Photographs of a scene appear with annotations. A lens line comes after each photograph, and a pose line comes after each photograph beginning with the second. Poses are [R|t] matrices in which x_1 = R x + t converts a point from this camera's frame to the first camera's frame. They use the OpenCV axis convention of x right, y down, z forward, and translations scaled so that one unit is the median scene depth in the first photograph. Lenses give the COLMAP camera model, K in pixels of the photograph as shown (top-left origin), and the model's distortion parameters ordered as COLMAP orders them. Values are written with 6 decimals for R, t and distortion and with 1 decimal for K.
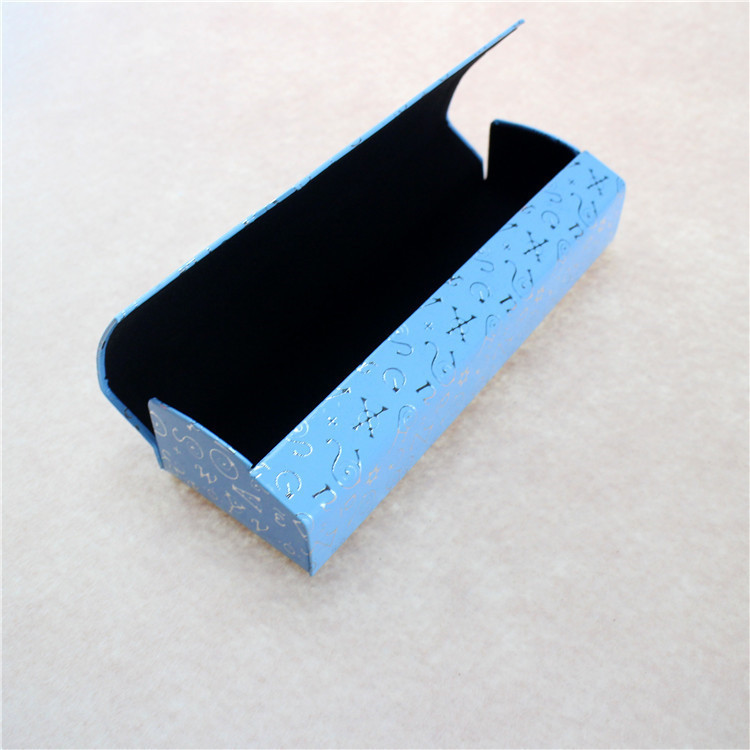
lens RADIAL K [[915.9, 0, 374.1], [0, 915.9, 357.9], [0, 0, 1]] dist [-0.203685, 0.152328]
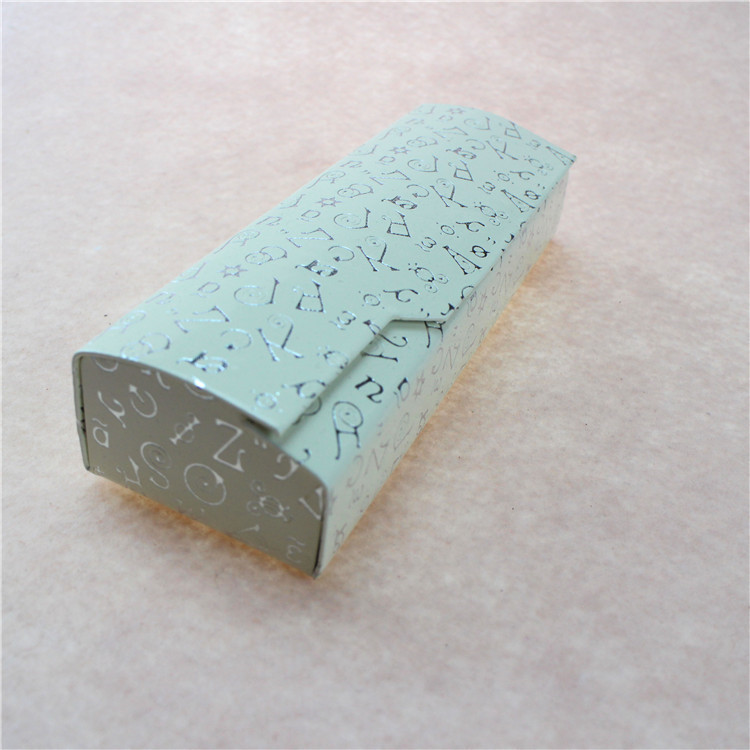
lens RADIAL K [[904.4, 0, 375.0], [0, 904.4, 375.0], [0, 0, 1]] dist [-0.196737, 0.139314]
pose [[0.985239, -0.034573, 0.167659, -0.143960], [0.068743, 0.976860, -0.202530, 0.144269], [-0.156778, 0.211066, 0.964817, 0.293819]]
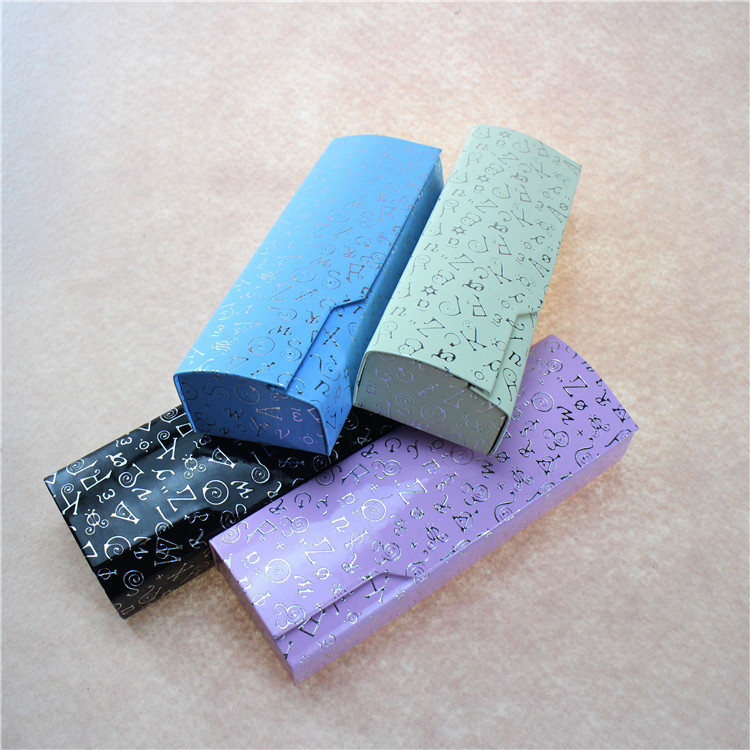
lens RADIAL K [[904.4, 0, 375.0], [0, 904.4, 375.0], [0, 0, 1]] dist [-0.196737, 0.139314]
pose [[0.999489, -0.028963, 0.013505, 0.005595], [0.026893, 0.990599, 0.134128, -0.442892], [-0.017263, -0.133697, 0.990872, -0.267080]]
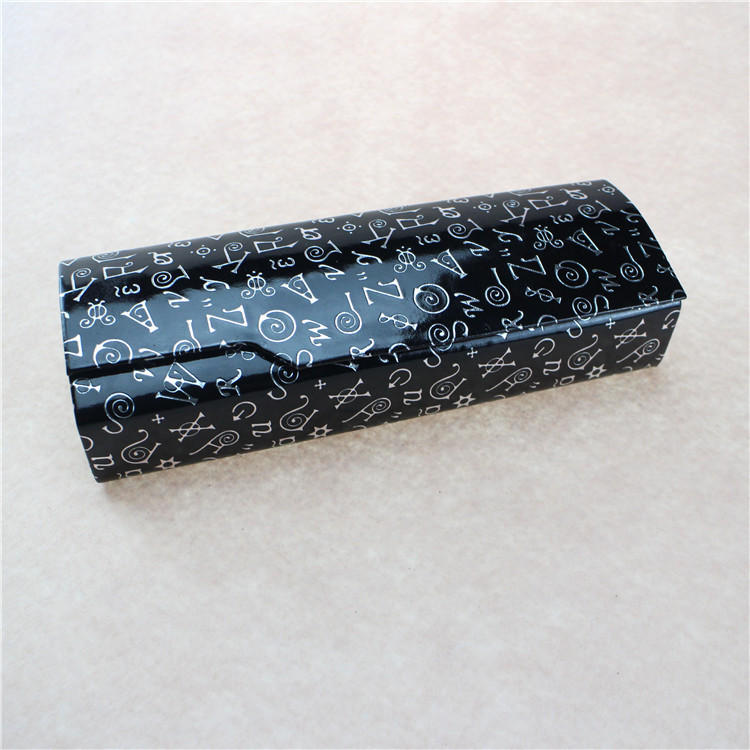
lens RADIAL K [[897.8, 0, 380.3], [0, 897.8, 389.2], [0, 0, 1]] dist [-0.173674, 0.074183]
pose [[0.998745, -0.019901, 0.045970, -0.005110], [0.020240, 0.999771, -0.006929, 0.006262], [-0.045822, 0.007851, 0.998919, 0.108608]]
